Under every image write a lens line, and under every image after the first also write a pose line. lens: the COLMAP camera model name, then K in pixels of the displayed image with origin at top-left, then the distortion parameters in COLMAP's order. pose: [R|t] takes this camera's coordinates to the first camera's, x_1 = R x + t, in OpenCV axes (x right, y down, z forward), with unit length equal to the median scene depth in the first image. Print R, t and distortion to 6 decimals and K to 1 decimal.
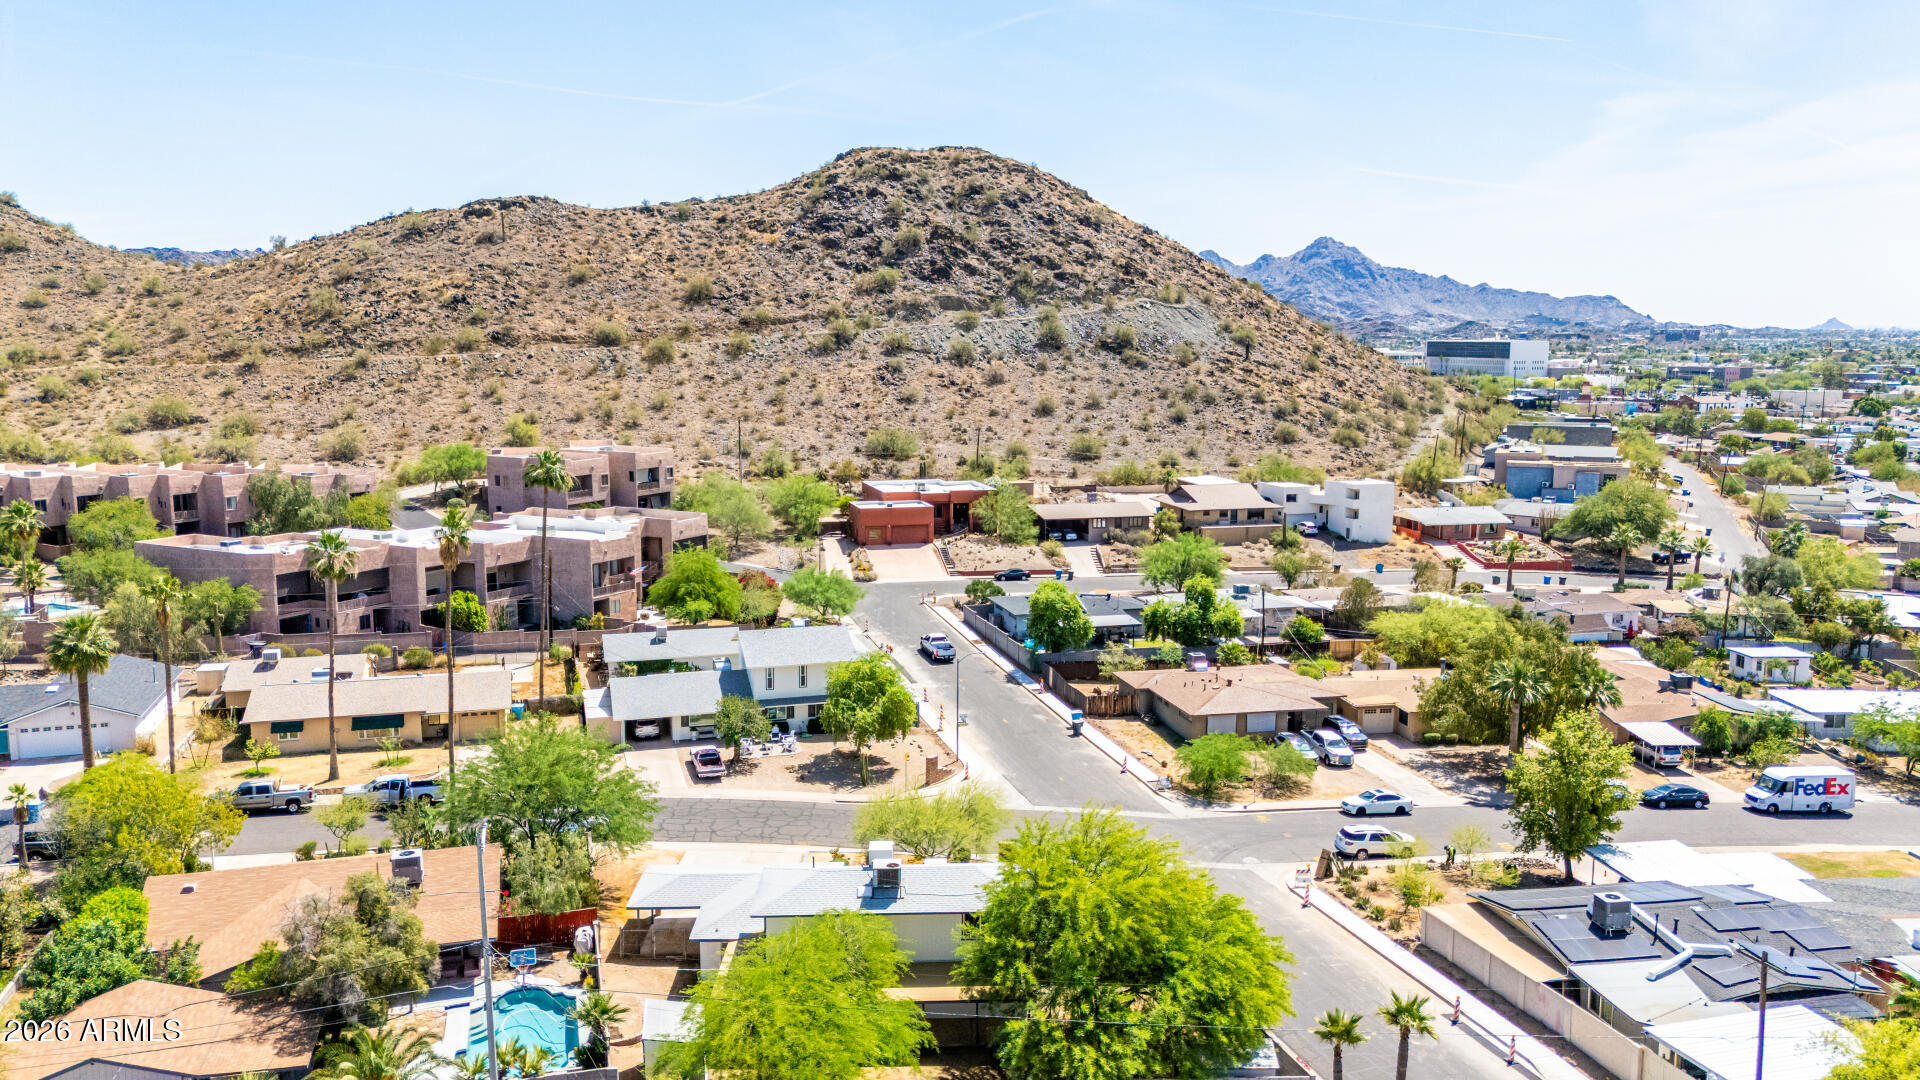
lens RADIAL K [[1450.1, 0, 960.0], [0, 1450.1, 540.0], [0, 0, 1]] dist [0.094411, -0.102939]
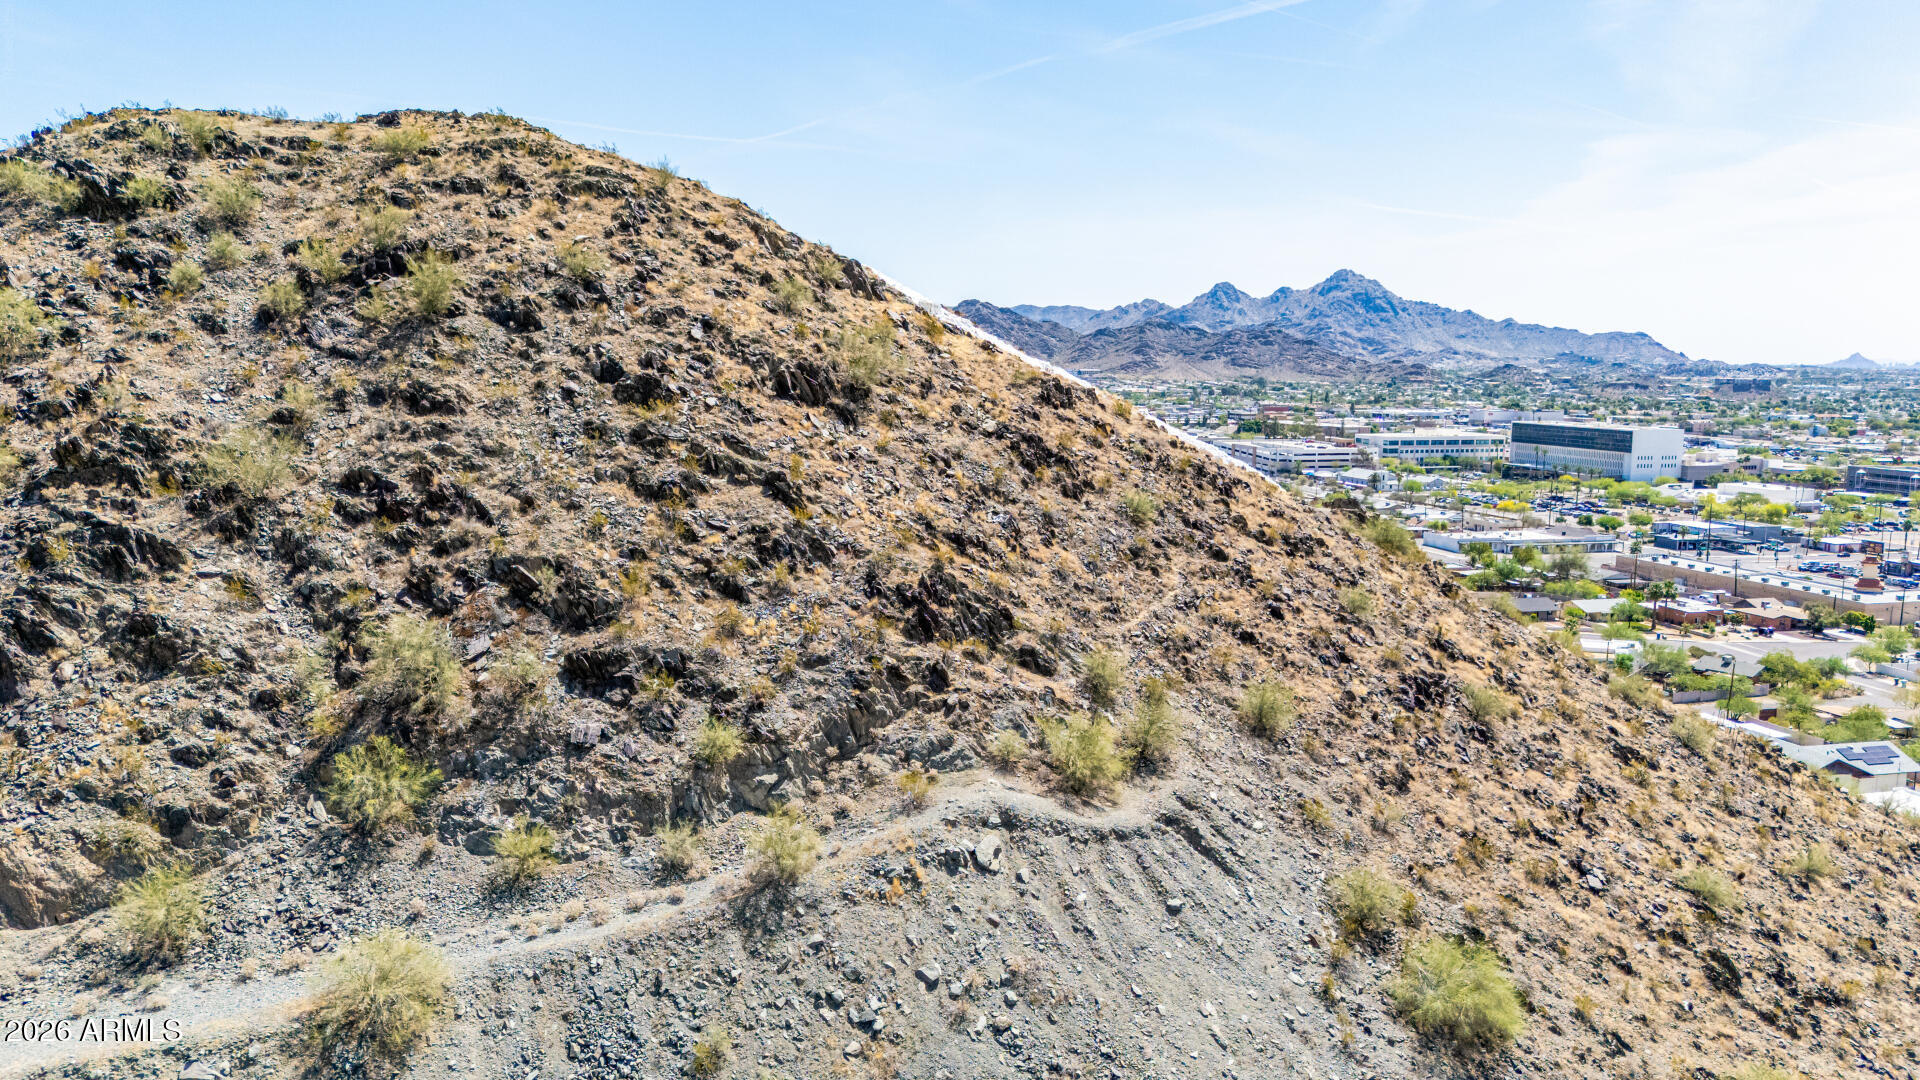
lens RADIAL K [[1450.1, 0, 960.0], [0, 1450.1, 540.0], [0, 0, 1]] dist [0.094411, -0.102939]
pose [[0.999918, 0.008438, -0.009668, 0.141517], [-0.008616, 0.999793, -0.018448, -0.222884], [0.009510, 0.018530, 0.999783, 0.884914]]
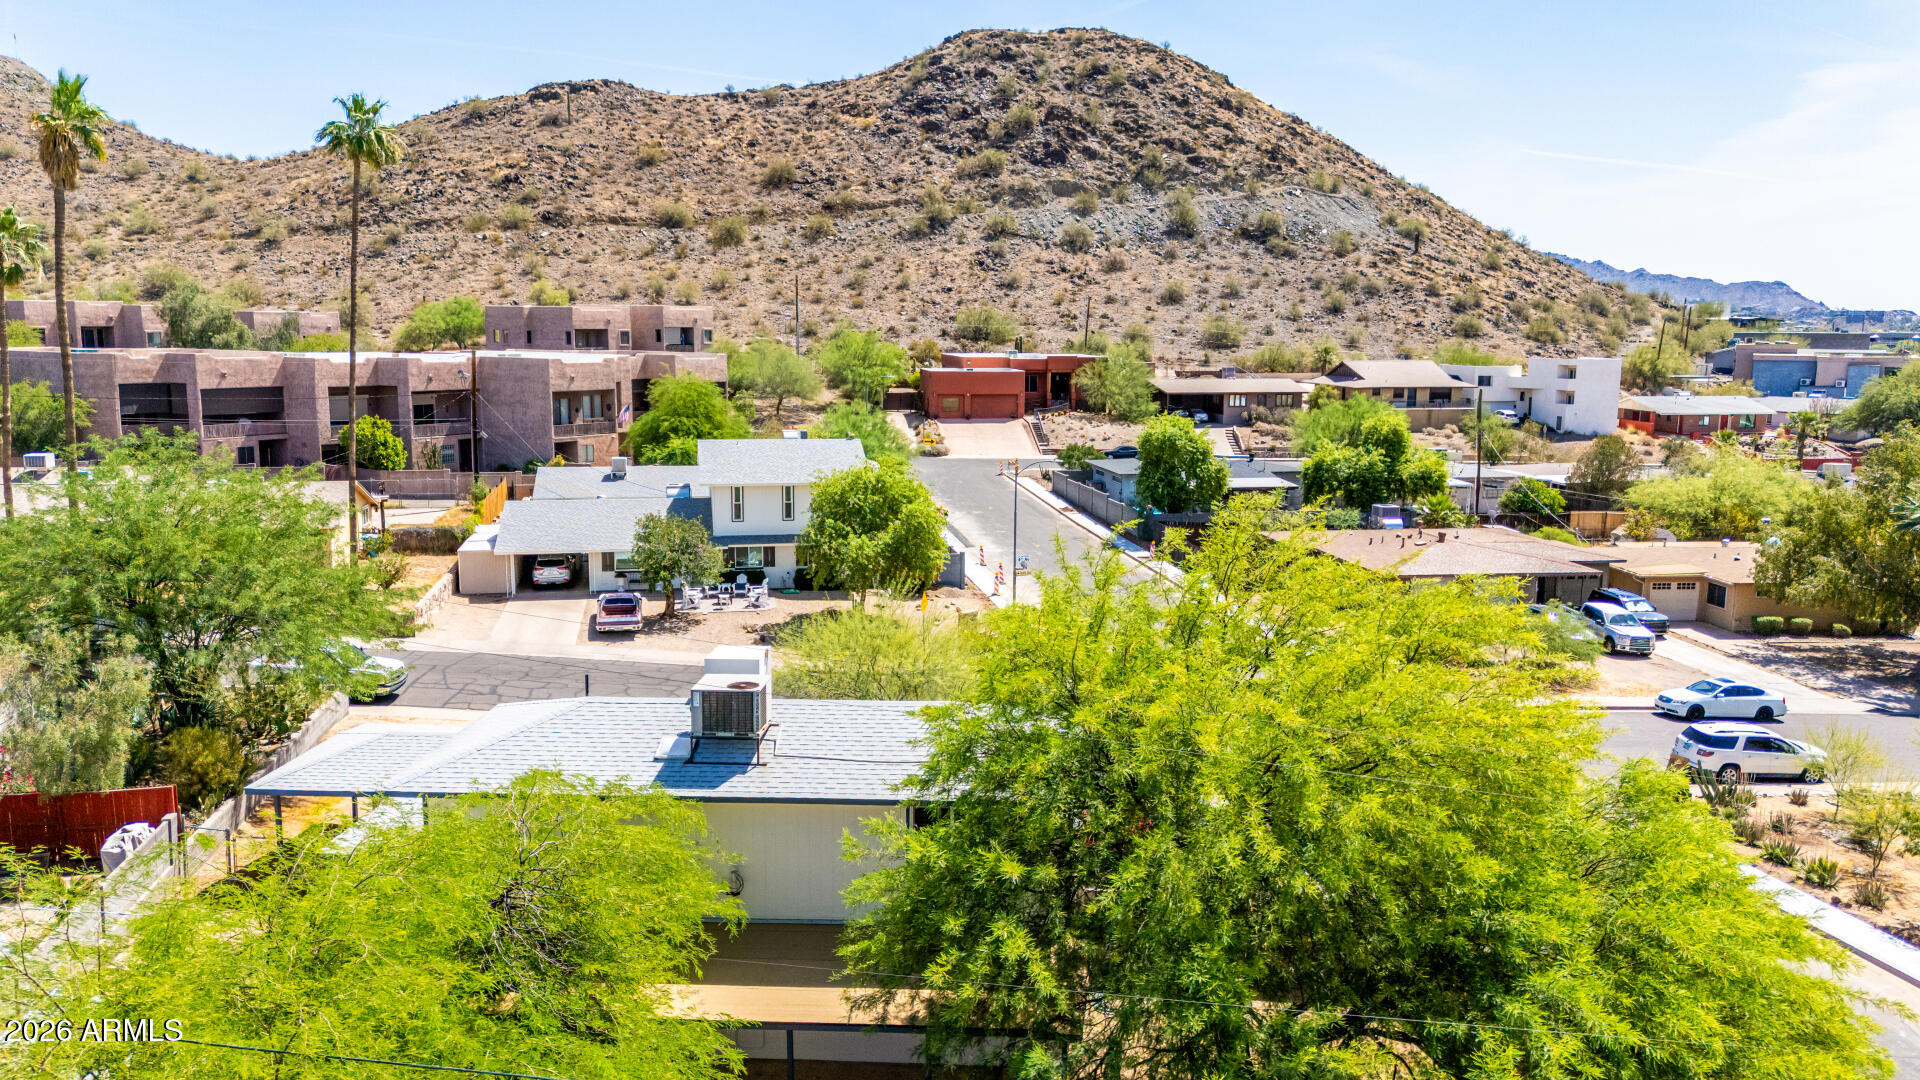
lens RADIAL K [[1443.2, 0, 960.0], [0, 1443.2, 540.0], [0, 0, 1]] dist [0.068017, -0.047421]
pose [[0.995913, 0.018147, -0.088474, 0.012017], [-0.017392, 0.999806, 0.009293, 0.042919], [0.088626, -0.007716, 0.996035, 0.145267]]
